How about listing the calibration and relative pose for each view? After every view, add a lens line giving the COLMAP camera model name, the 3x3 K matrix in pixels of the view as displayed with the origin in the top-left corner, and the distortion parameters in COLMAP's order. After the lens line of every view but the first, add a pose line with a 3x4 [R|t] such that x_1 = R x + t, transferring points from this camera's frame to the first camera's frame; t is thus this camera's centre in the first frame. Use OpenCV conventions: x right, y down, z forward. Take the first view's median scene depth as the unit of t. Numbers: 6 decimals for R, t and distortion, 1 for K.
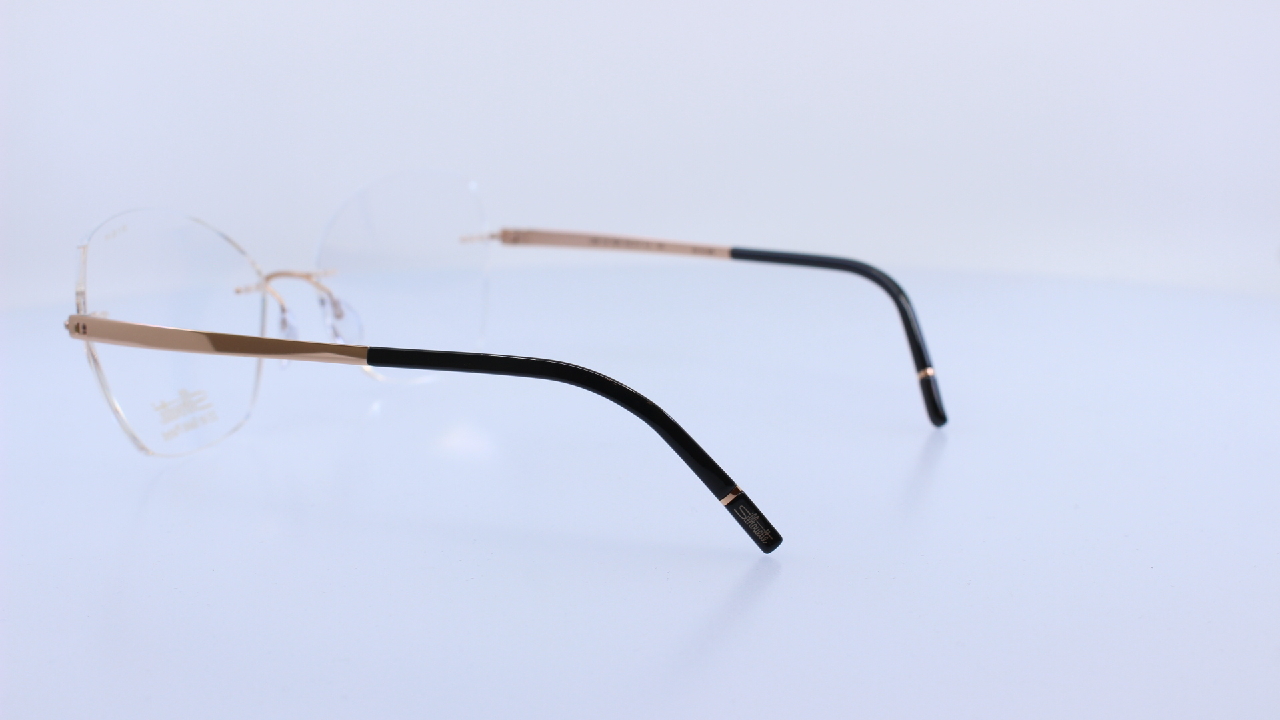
lens RADIAL K [[1744.2, 0, 640.0], [0, 1744.2, 360.0], [0, 0, 1]] dist [-0.102340, 0.016132]
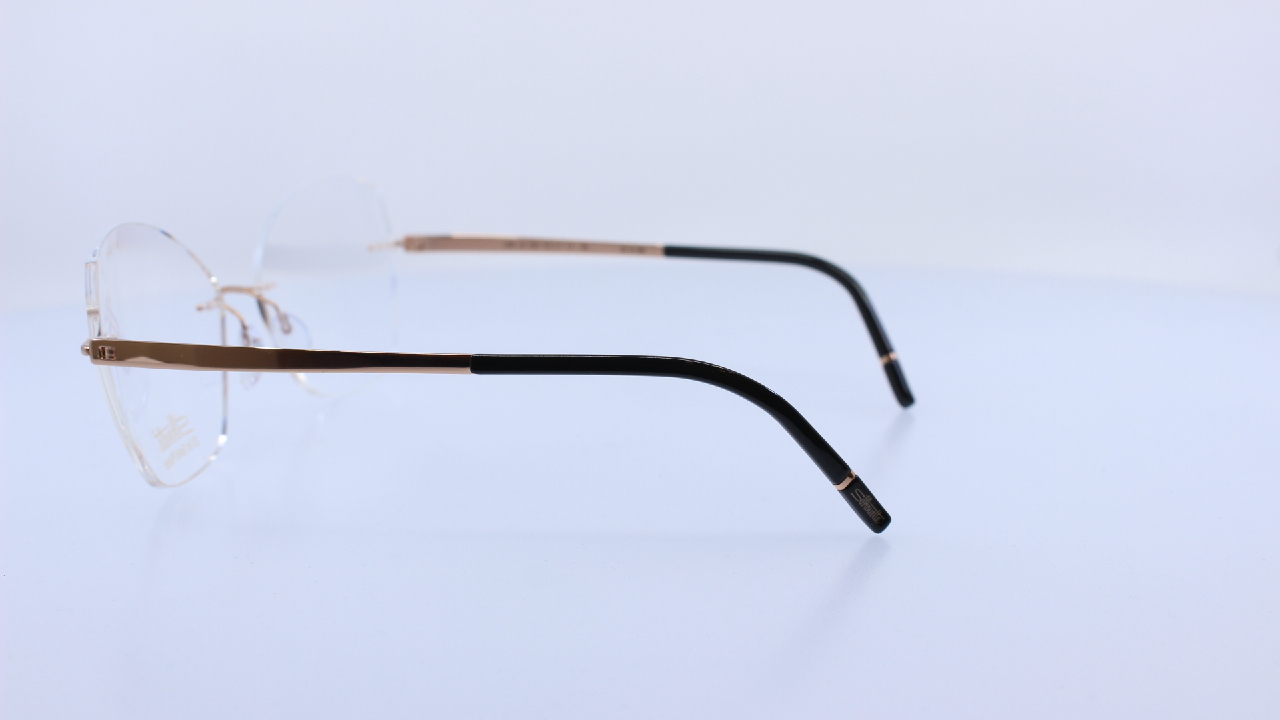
lens RADIAL K [[1744.2, 0, 640.0], [0, 1744.2, 360.0], [0, 0, 1]] dist [-0.102340, 0.016132]
pose [[0.964325, -0.050896, 0.259783, -0.254054], [0.051685, 0.998656, 0.003799, -0.002793], [-0.259627, 0.009763, 0.965660, 0.027708]]
